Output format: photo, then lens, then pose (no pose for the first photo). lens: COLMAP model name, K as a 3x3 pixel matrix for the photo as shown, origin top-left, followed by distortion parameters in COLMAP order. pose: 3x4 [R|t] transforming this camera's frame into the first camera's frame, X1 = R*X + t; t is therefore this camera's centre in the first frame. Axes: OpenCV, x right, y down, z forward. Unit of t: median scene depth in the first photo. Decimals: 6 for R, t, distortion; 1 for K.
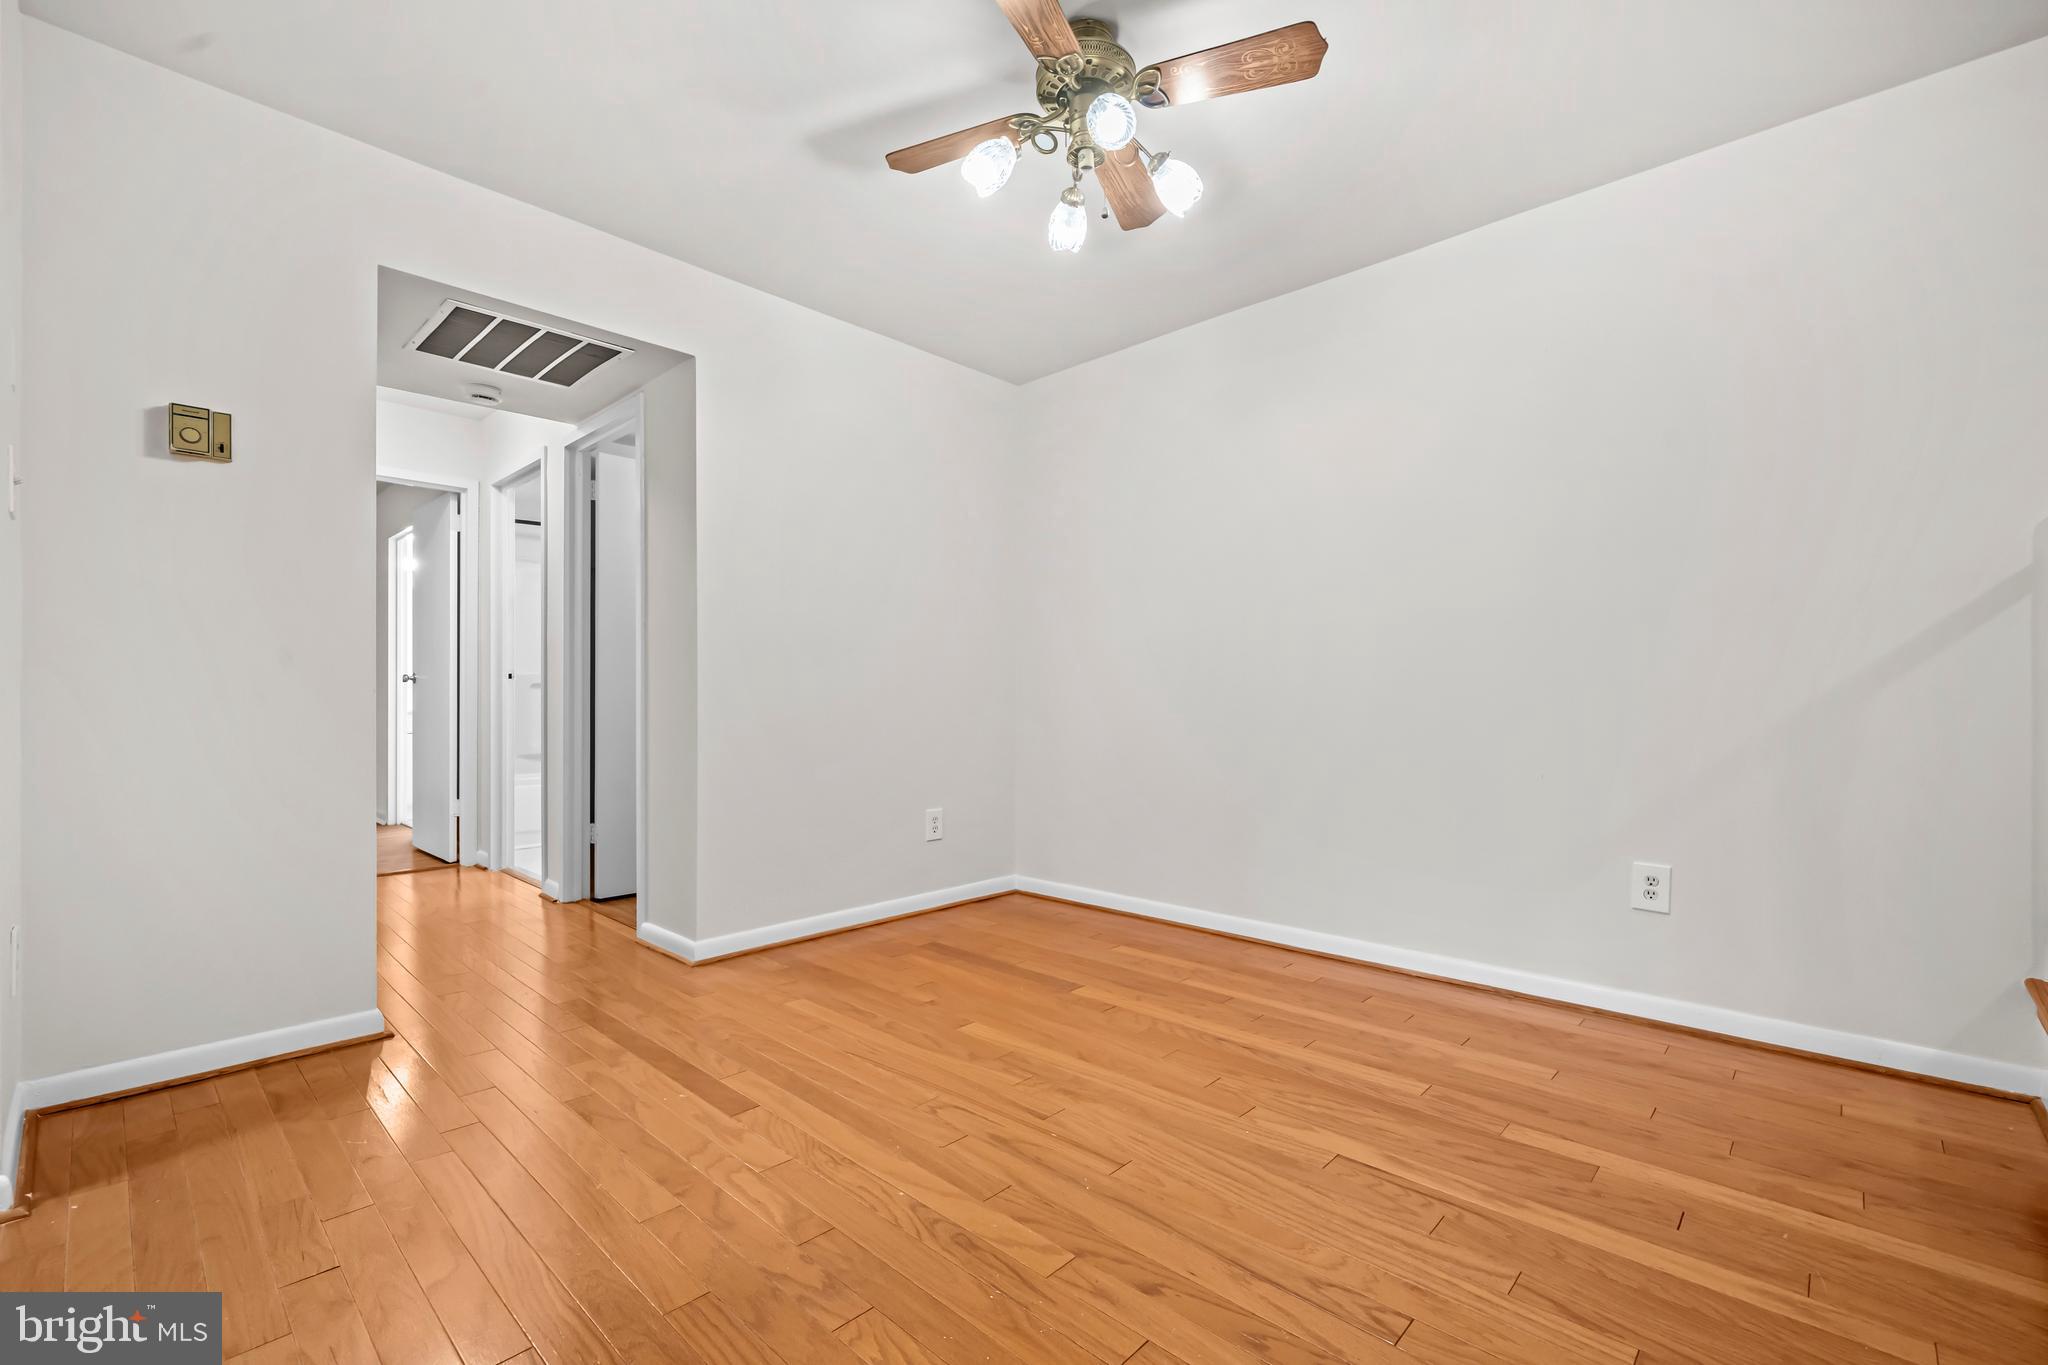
lens RADIAL K [[880.4, 0, 1033.0], [0, 880.4, 701.3], [0, 0, 1]] dist [0.000266, -0.000184]
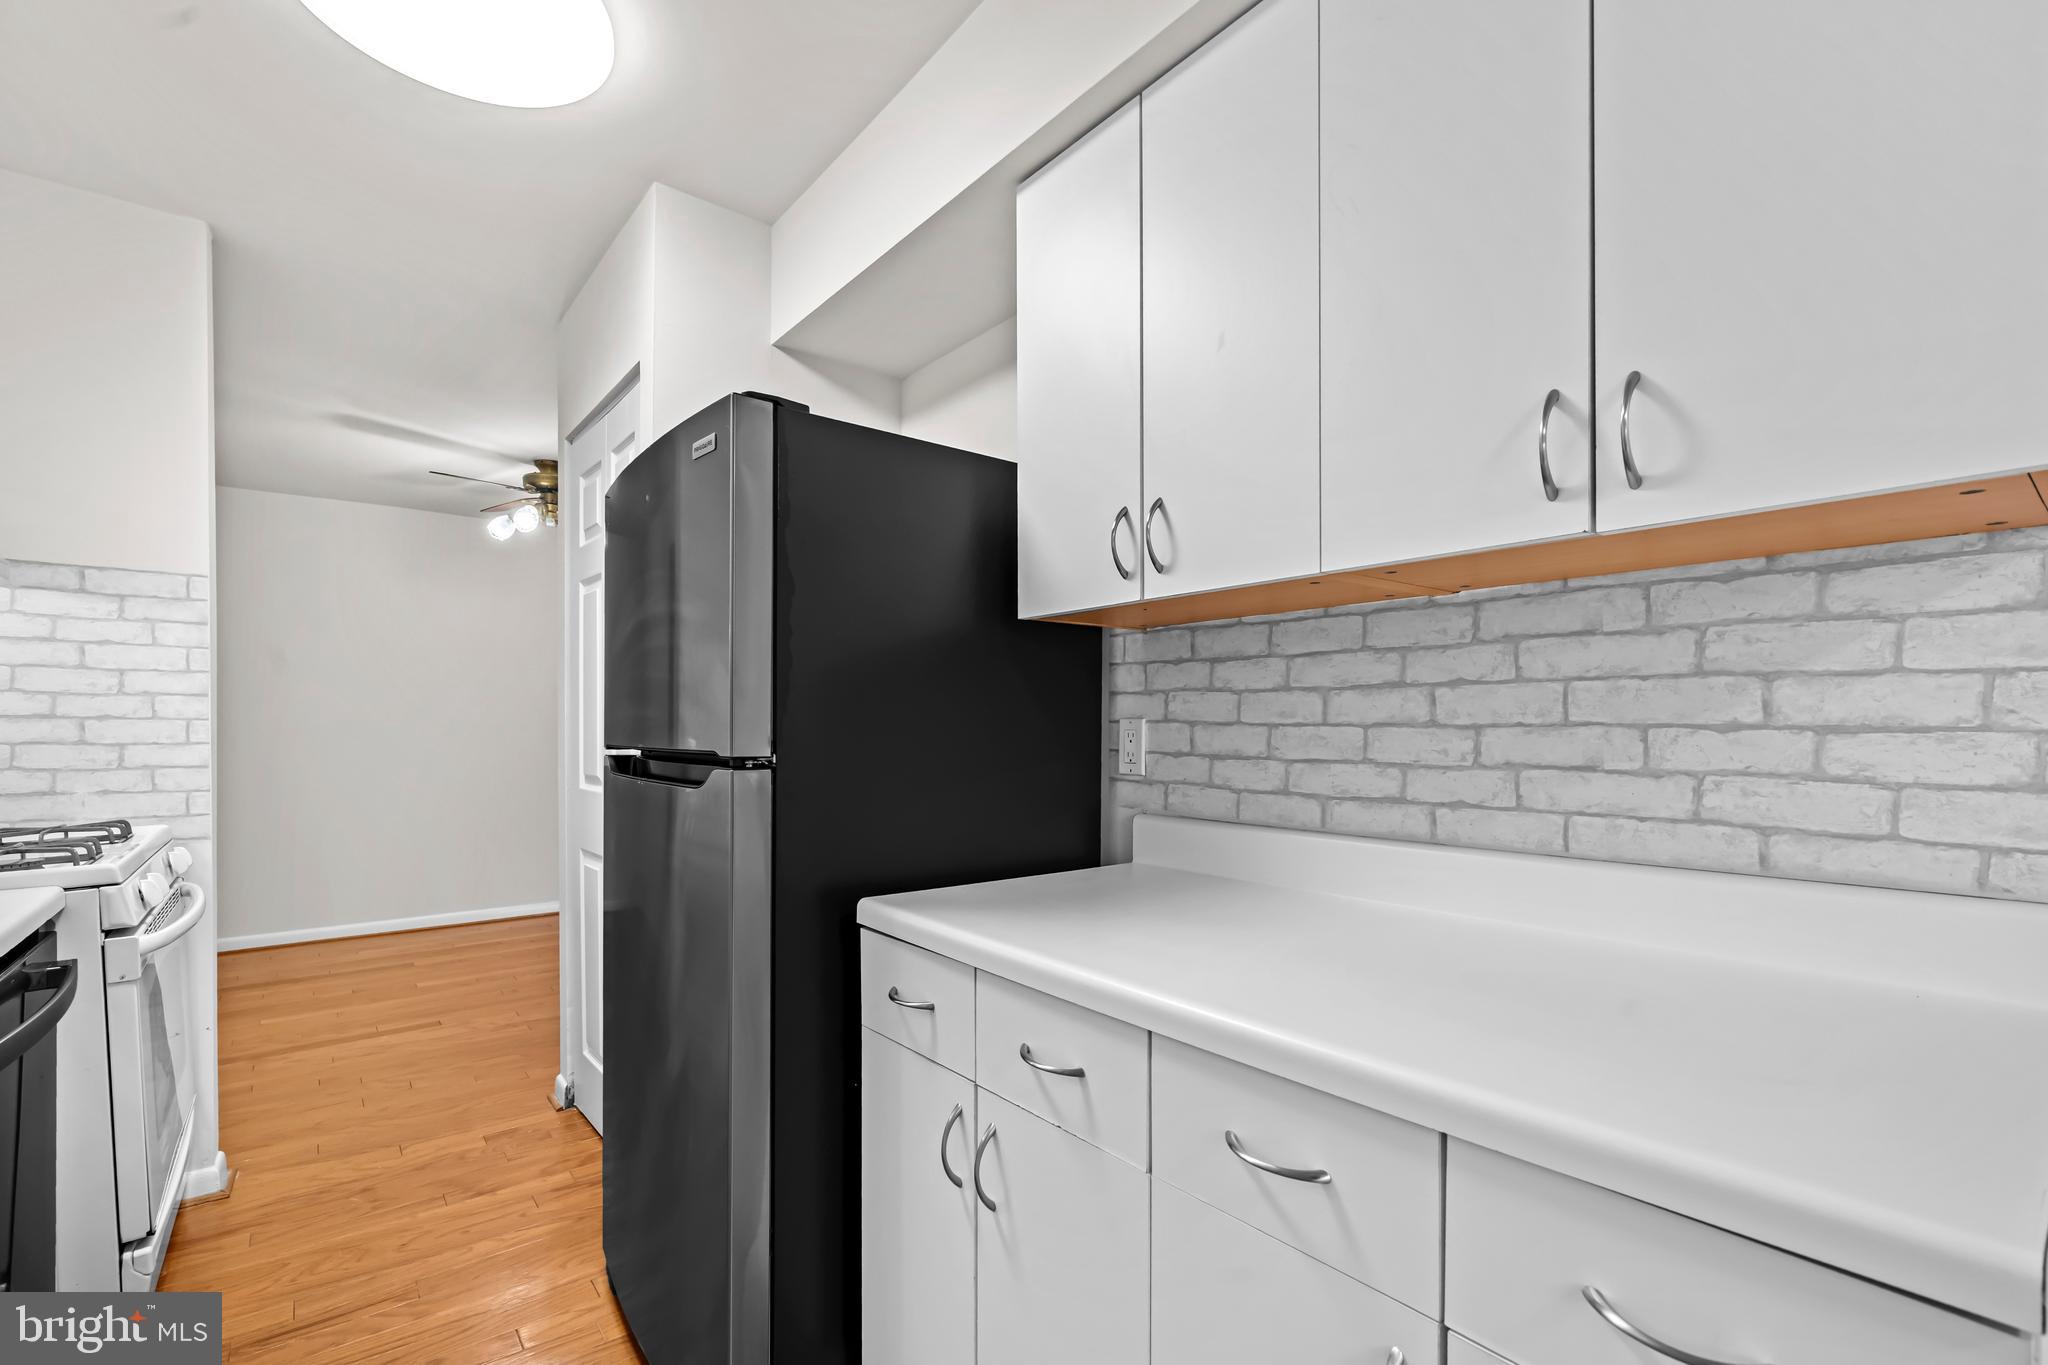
lens RADIAL K [[895.6, 0, 1032.3], [0, 895.6, 735.6], [0, 0, 1]] dist [-0.000119, 0.000154]
pose [[0.137561, -0.009648, 0.990446, -1.325834], [0.002983, 0.999952, 0.009326, -0.086425], [-0.990489, 0.001672, 0.137583, -0.294854]]
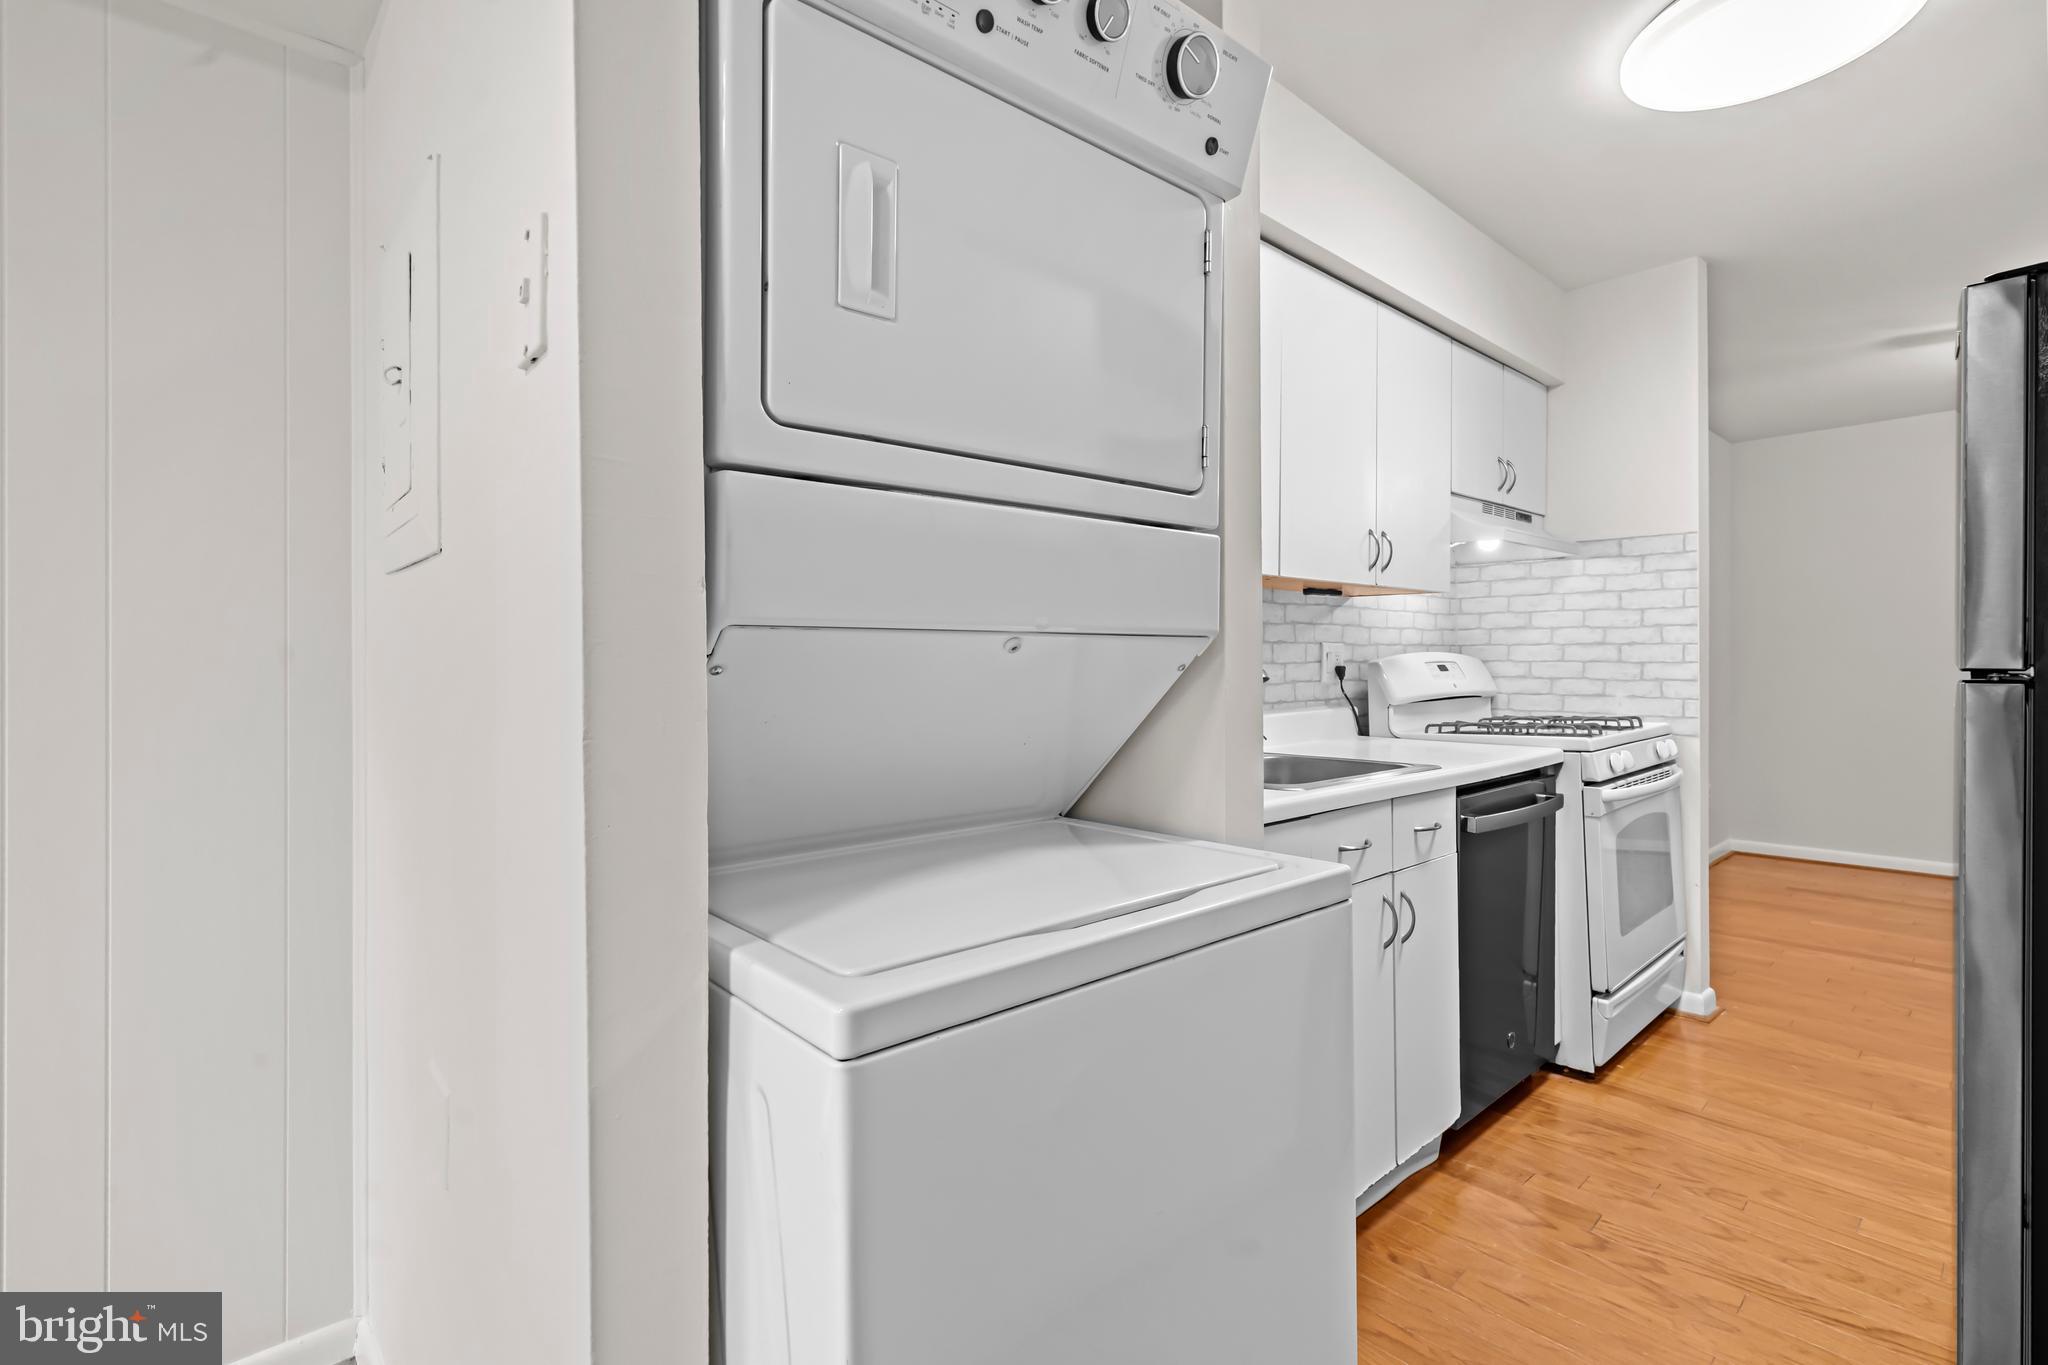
lens RADIAL K [[937.6, 0, 1026.5], [0, 937.6, 661.9], [0, 0, 1]] dist [0.000733, -0.000557]
pose [[0.996572, -0.005031, -0.082572, -1.311390], [0.004827, 0.999985, -0.002668, -0.075920], [0.082585, 0.002260, 0.996581, -0.576636]]
